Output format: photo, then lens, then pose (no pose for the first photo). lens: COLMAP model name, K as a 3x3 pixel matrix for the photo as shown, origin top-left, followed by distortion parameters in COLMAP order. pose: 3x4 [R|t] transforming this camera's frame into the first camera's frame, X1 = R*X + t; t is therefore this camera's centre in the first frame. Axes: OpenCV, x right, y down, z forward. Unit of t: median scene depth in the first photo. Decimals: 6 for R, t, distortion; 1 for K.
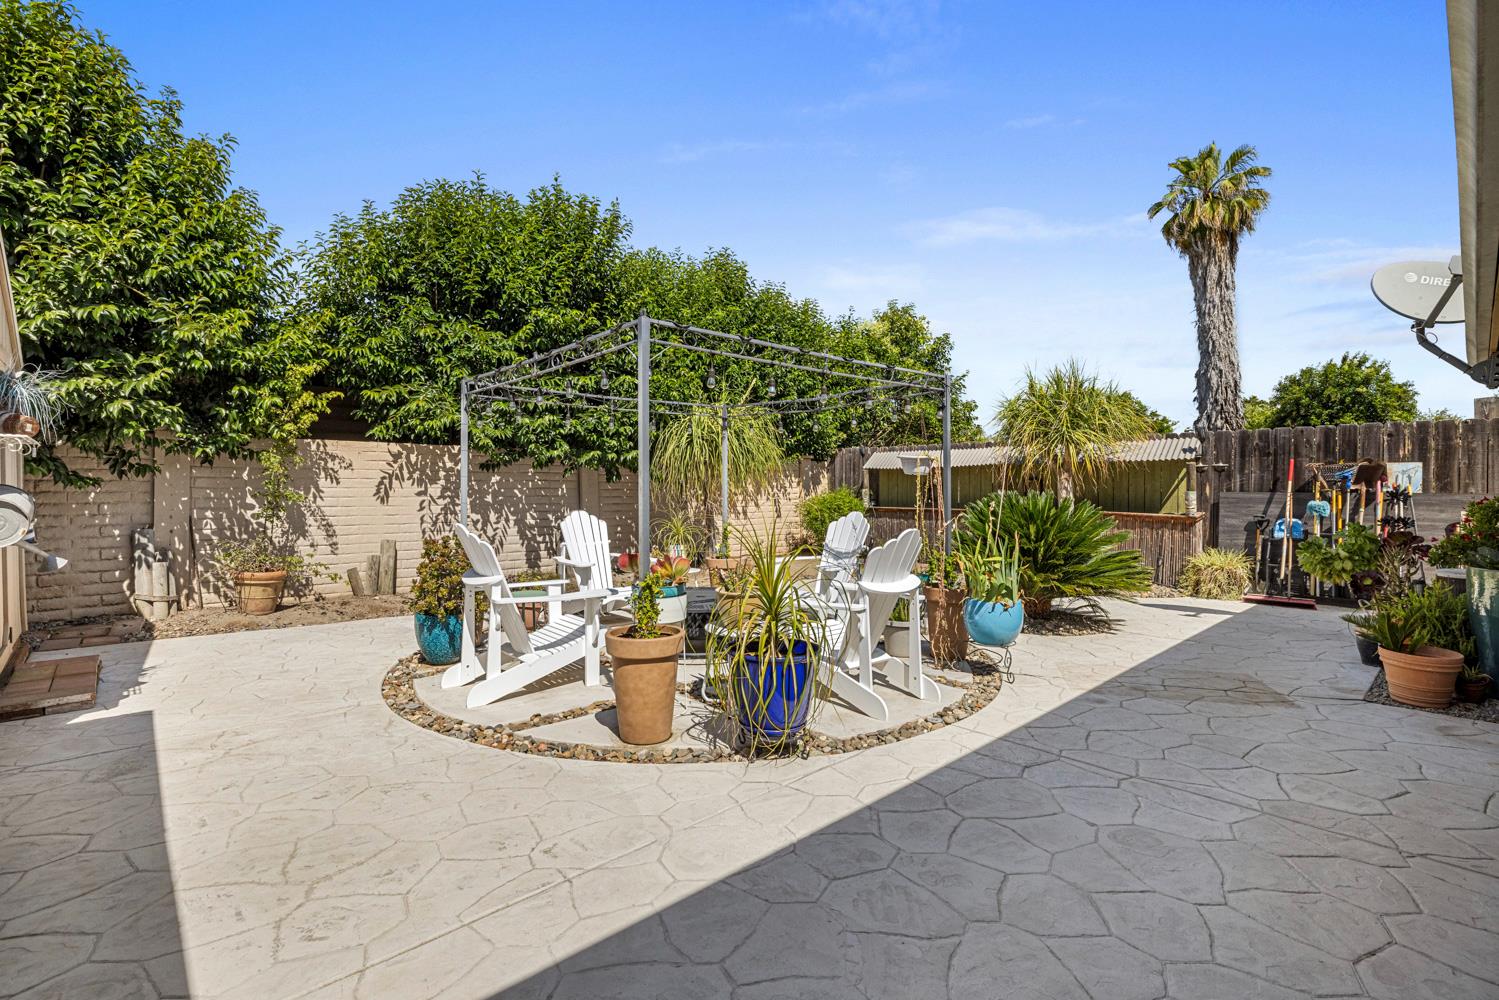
lens RADIAL K [[684.2, 0, 746.9], [0, 684.2, 498.4], [0, 0, 1]] dist [-0.002107, -0.000100]
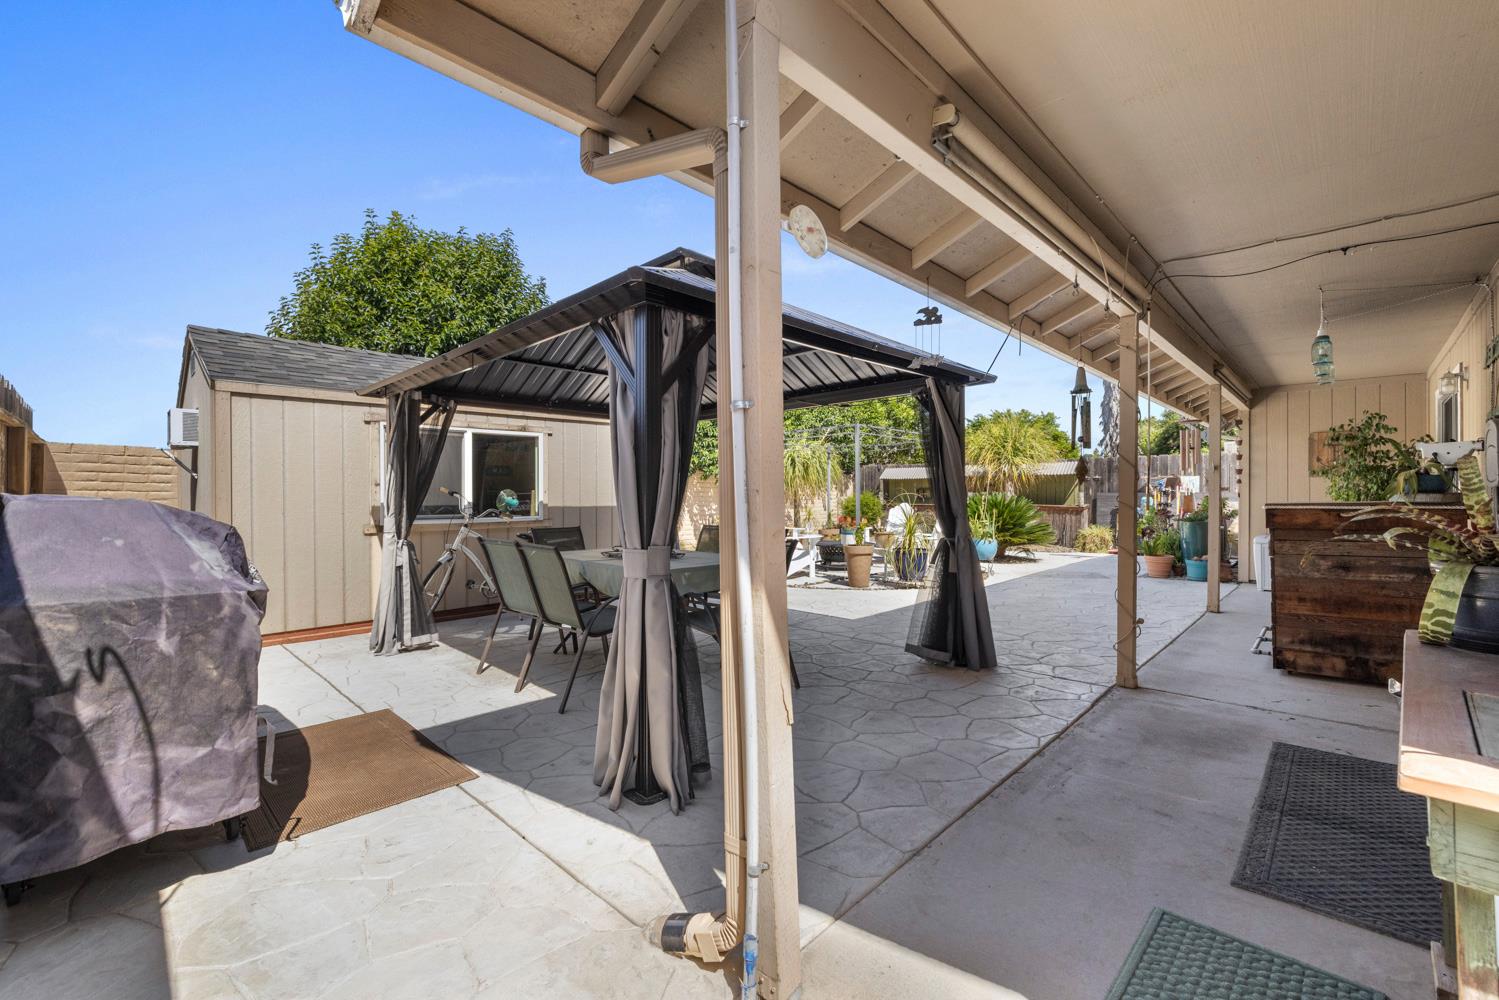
lens RADIAL K [[626.2, 0, 747.6], [0, 626.2, 498.2], [0, 0, 1]] dist [-0.000099, -0.000029]
pose [[0.998592, -0.003636, 0.052927, -0.284883], [0.004056, 0.999961, -0.007821, 0.014070], [-0.052897, 0.008025, 0.998568, -0.551789]]
